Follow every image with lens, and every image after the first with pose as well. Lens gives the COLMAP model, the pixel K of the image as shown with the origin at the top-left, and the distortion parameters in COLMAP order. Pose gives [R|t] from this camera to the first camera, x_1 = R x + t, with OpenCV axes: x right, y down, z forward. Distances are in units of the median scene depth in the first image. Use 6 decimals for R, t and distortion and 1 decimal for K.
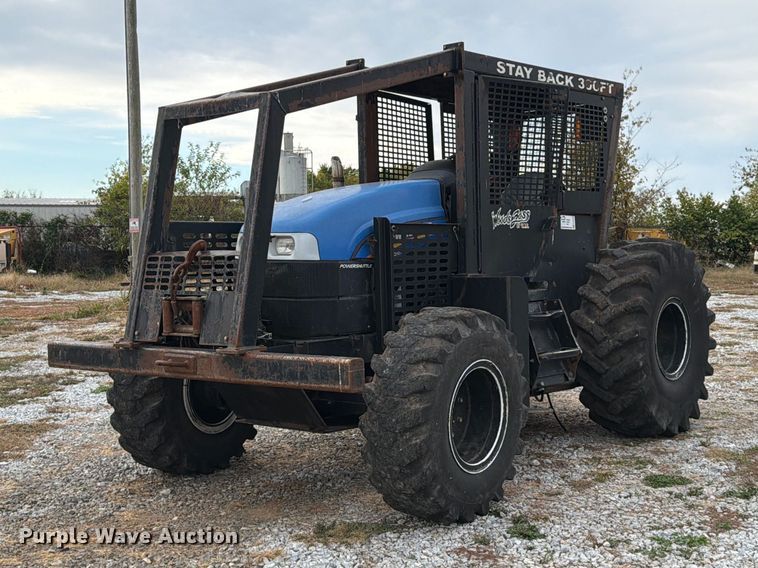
lens RADIAL K [[1074.9, 0, 446.0], [0, 1074.9, 283.7], [0, 0, 1]] dist [-0.003271, 0.603856]
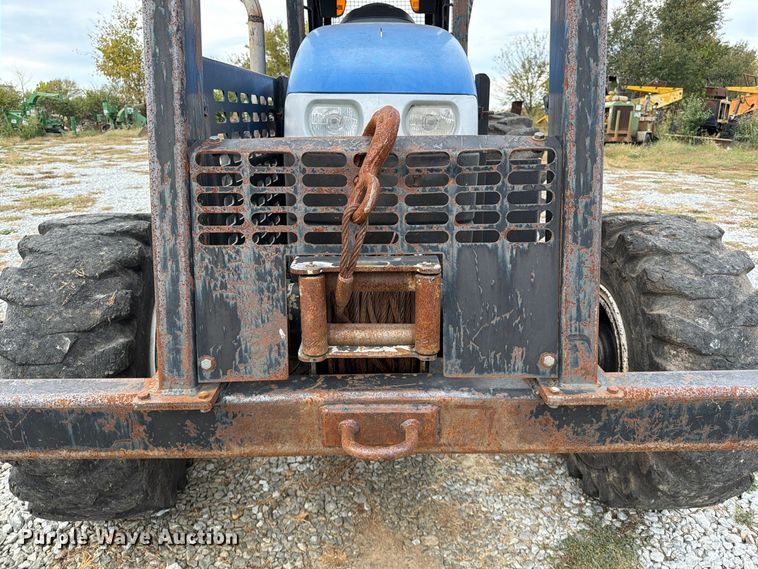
lens RADIAL K [[531.8, 0, 381.5], [0, 531.8, 285.1], [0, 0, 1]] dist [0.081159, -0.118948]
pose [[0.800451, -0.173856, 0.573631, -0.305507], [0.015994, 0.962866, 0.269507, -0.026797], [-0.599185, -0.206552, 0.773508, 0.740646]]
